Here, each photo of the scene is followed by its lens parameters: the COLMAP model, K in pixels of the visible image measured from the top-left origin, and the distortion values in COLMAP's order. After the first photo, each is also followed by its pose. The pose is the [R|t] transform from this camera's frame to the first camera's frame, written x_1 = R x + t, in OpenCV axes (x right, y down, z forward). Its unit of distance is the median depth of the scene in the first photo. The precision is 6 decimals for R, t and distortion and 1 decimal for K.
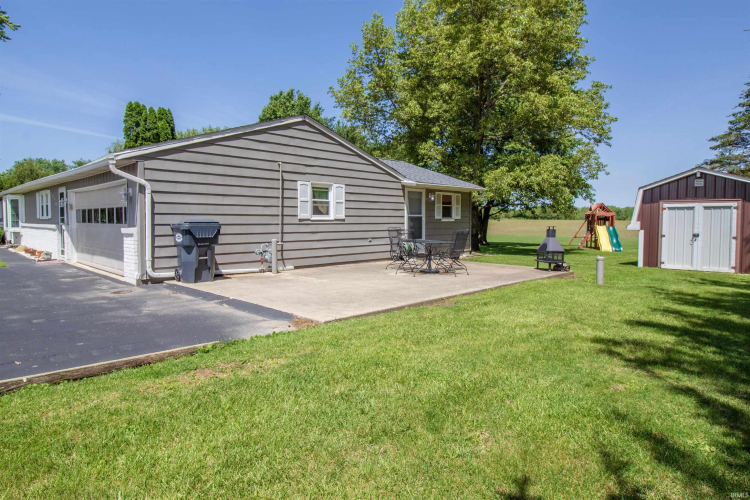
lens RADIAL K [[428.4, 0, 375.4], [0, 428.4, 246.4], [0, 0, 1]] dist [-0.009494, -0.004045]
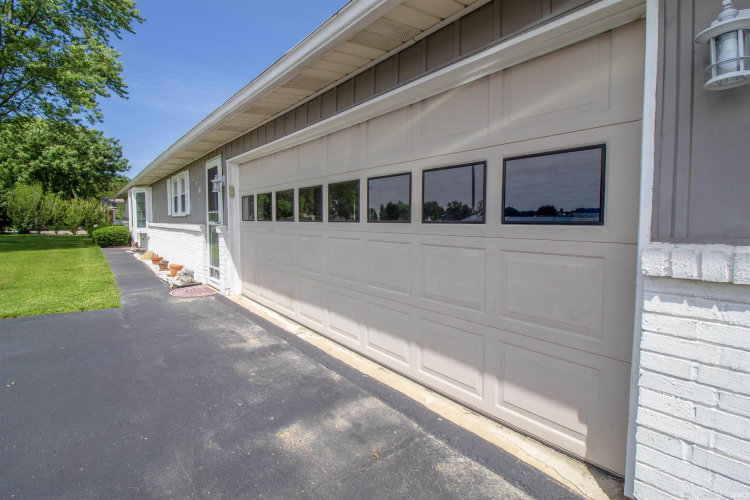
lens RADIAL K [[350.9, 0, 374.5], [0, 350.9, 248.7], [0, 0, 1]] dist [-0.000833, -0.010616]
pose [[0.992103, 0.007607, -0.125198, -0.396616], [-0.004990, 0.999763, 0.021206, -0.025697], [0.125330, -0.020414, 0.991905, 0.481239]]
